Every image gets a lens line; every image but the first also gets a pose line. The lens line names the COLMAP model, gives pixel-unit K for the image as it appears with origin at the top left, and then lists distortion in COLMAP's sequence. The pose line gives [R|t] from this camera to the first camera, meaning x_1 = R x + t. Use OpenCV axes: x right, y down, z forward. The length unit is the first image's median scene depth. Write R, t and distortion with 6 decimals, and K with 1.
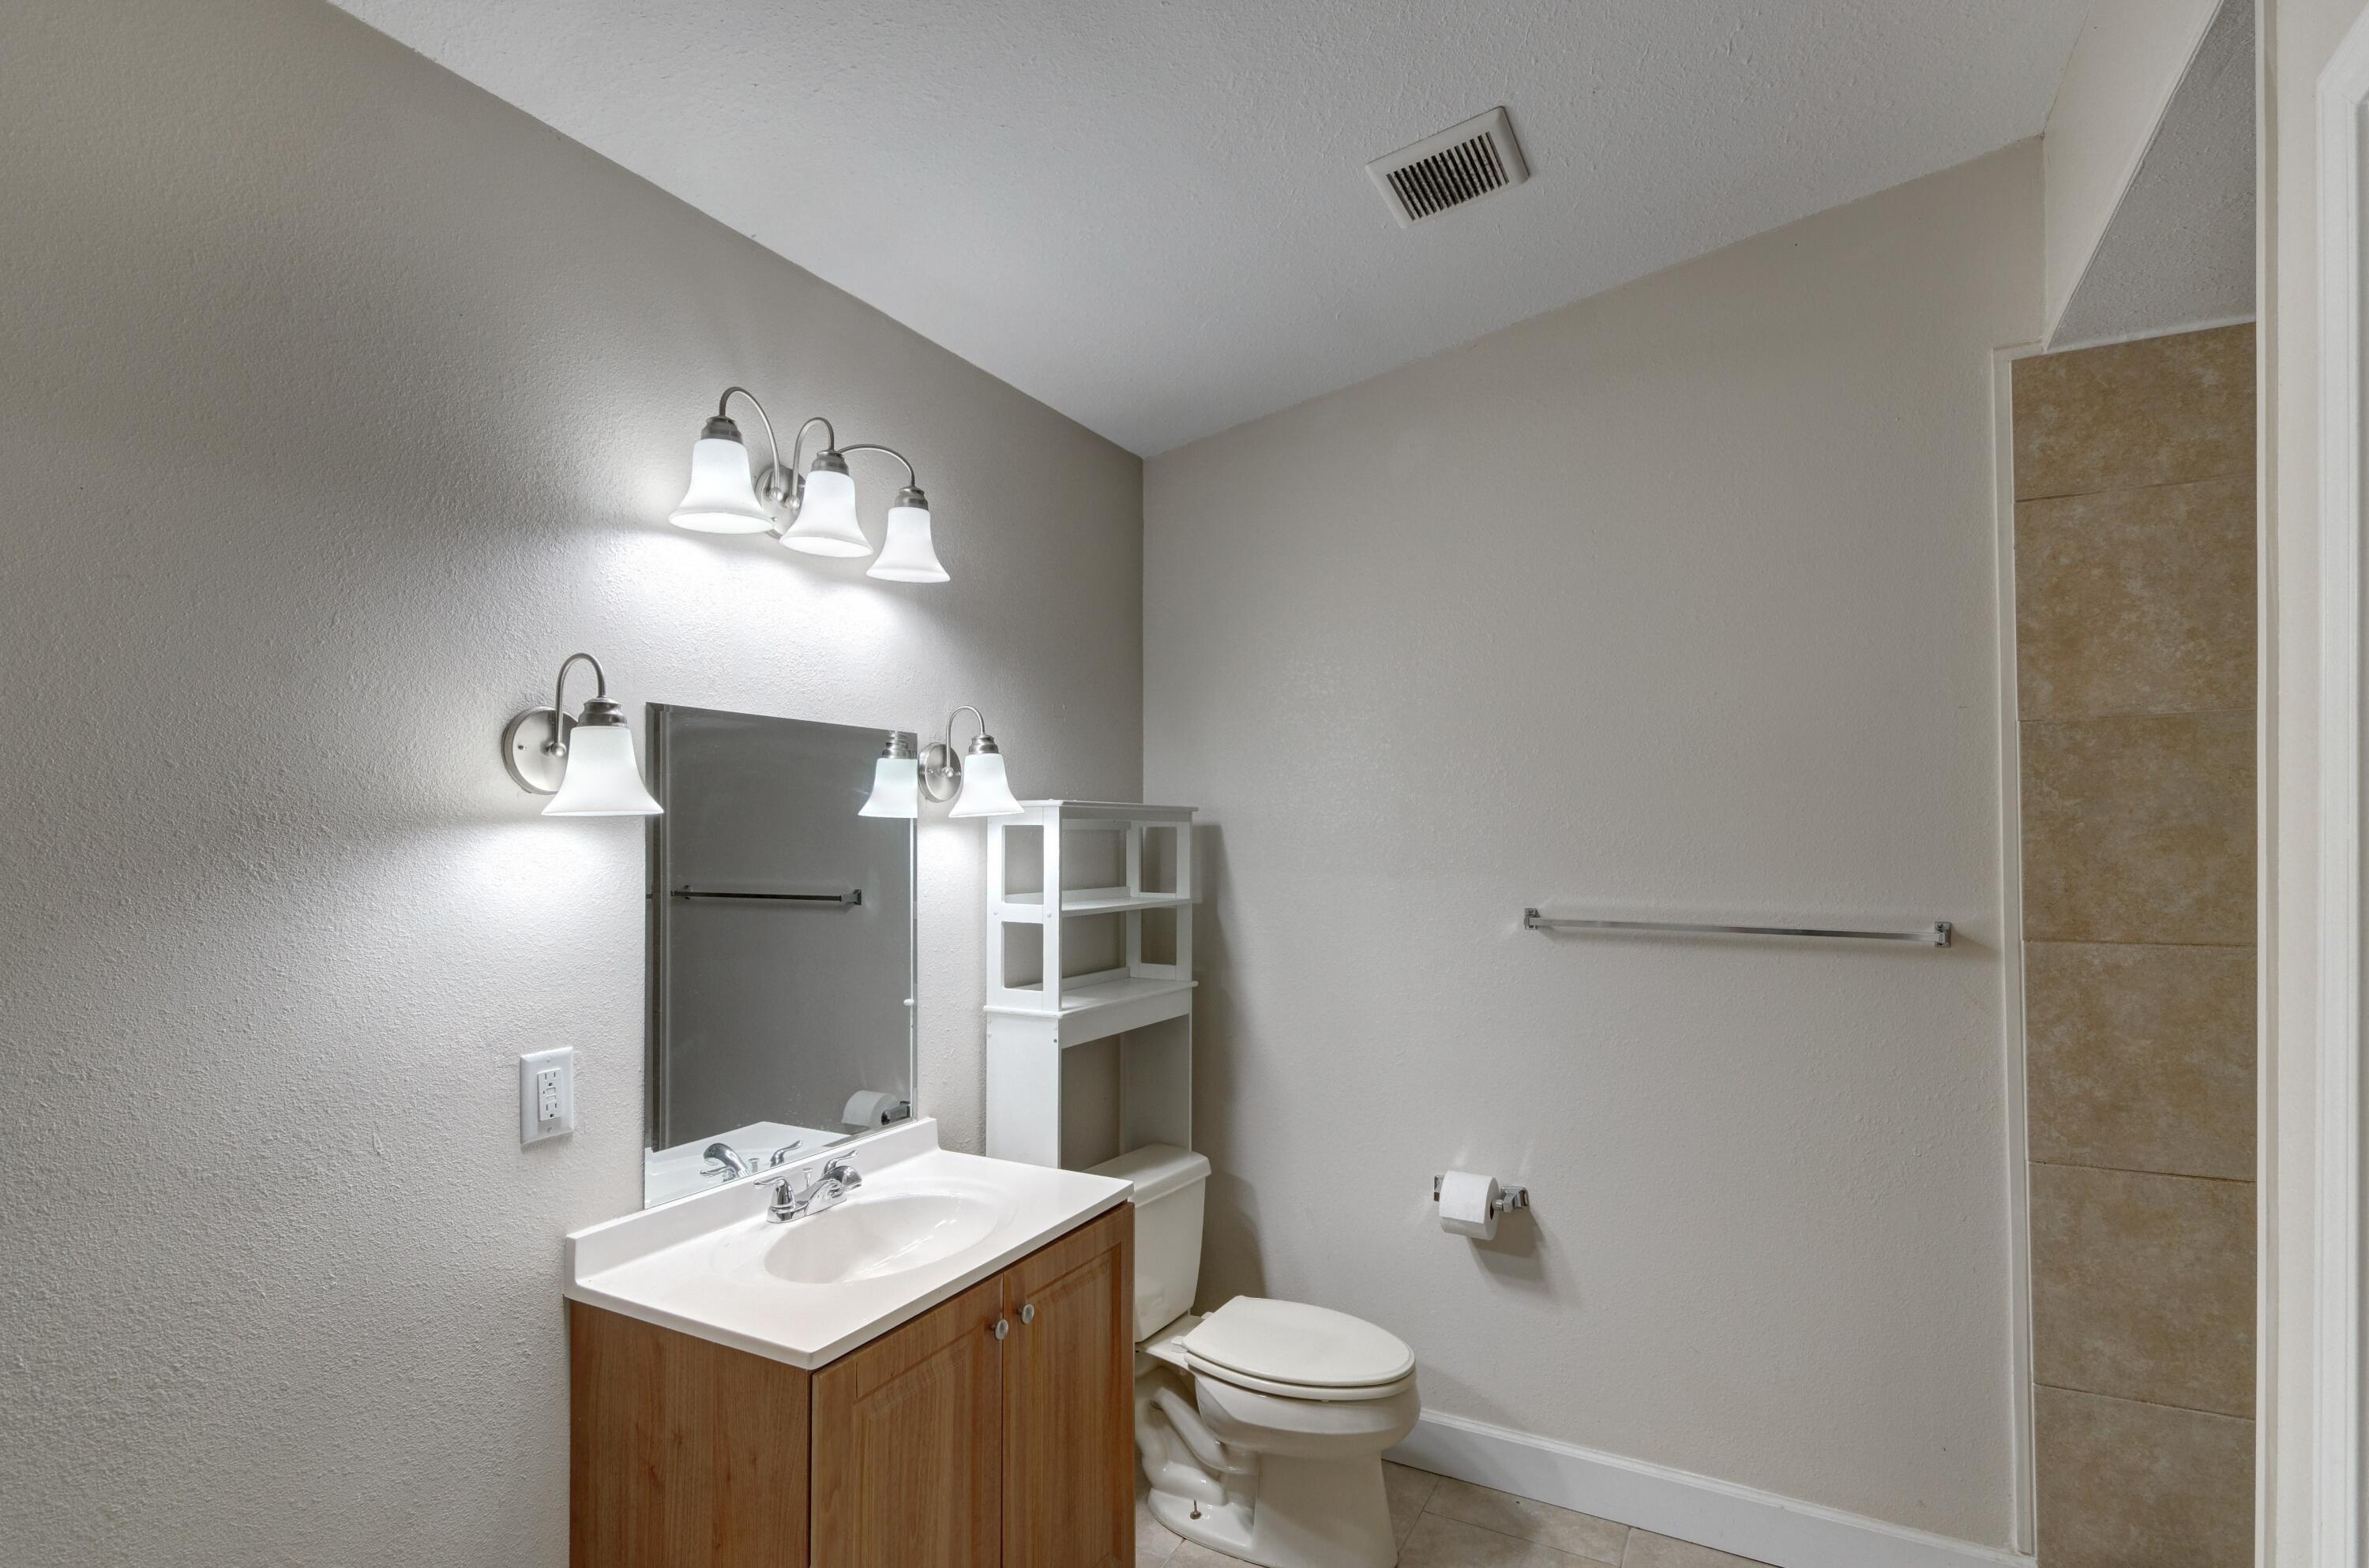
lens RADIAL K [[1134.2, 0, 1184.3], [0, 1134.2, 841.8], [0, 0, 1]] dist [-0.001563, -0.000885]
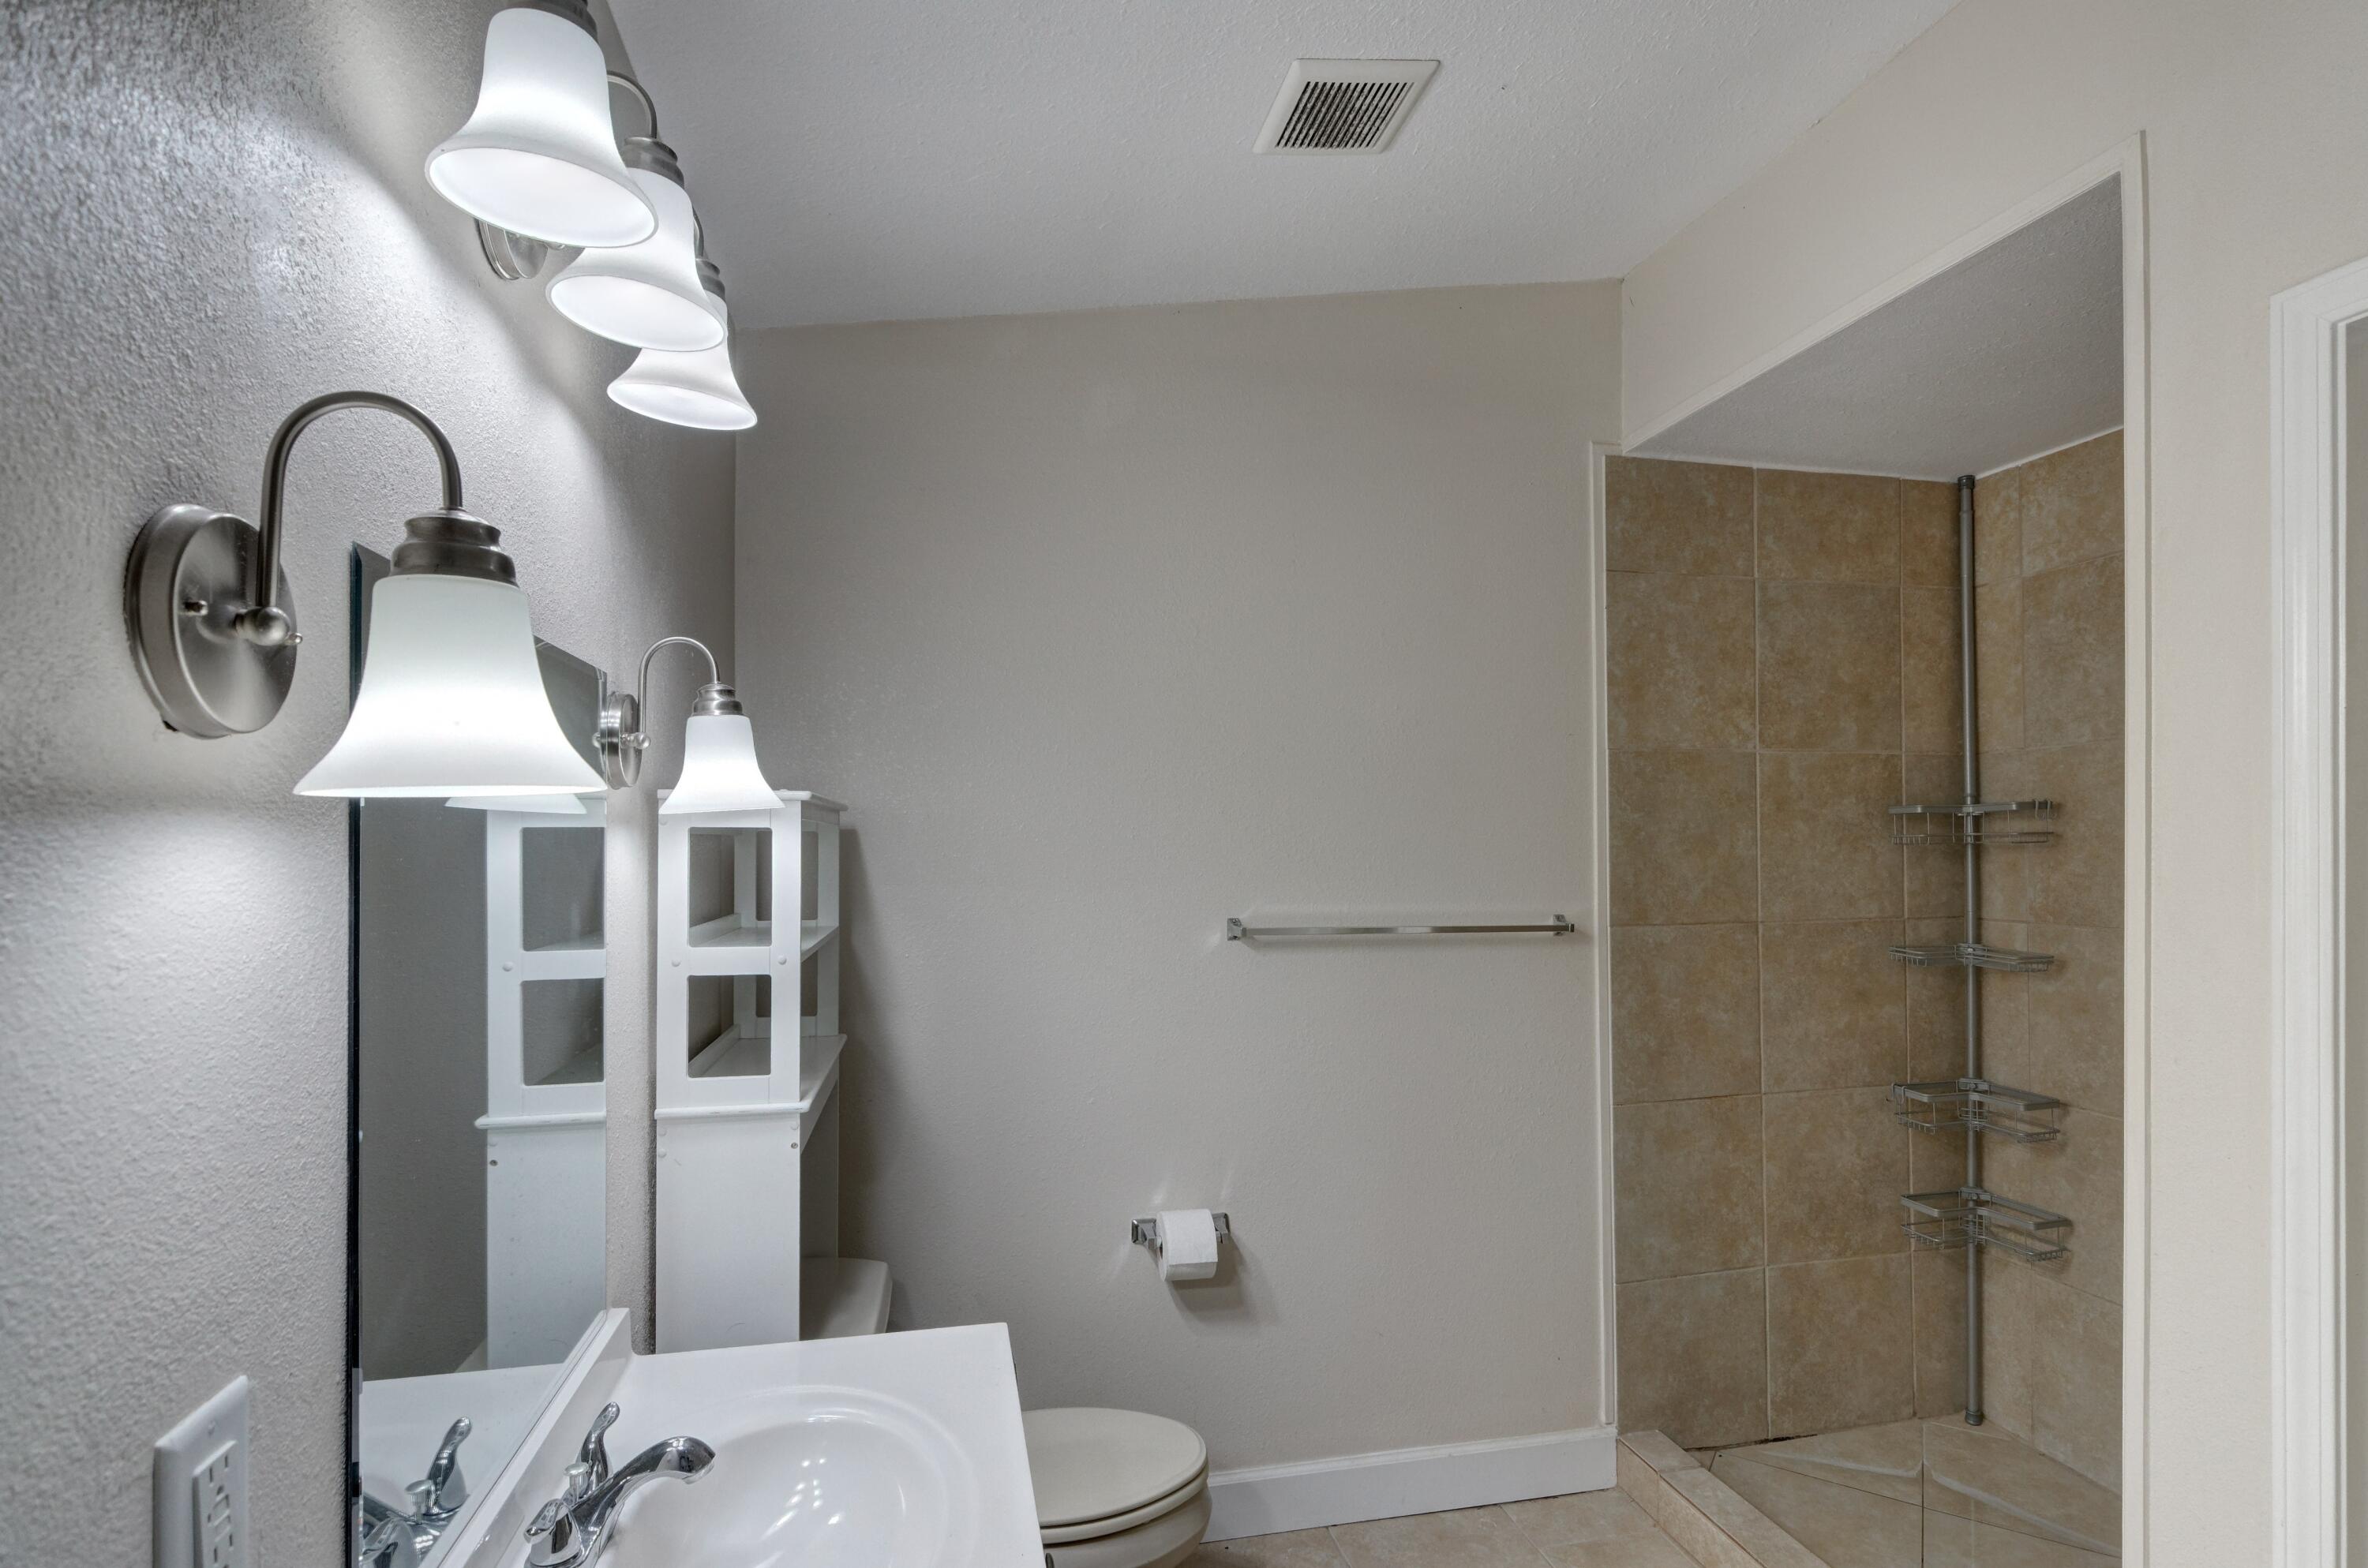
lens RADIAL K [[1133.7, 0, 1183.8], [0, 1133.7, 841.8], [0, 0, 1]] dist [-0.001563, -0.000885]
pose [[0.759544, -0.000886, 0.650455, -0.420257], [0.003584, 0.999990, -0.002822, -0.003771], [-0.650446, 0.004474, 0.759540, 0.369155]]
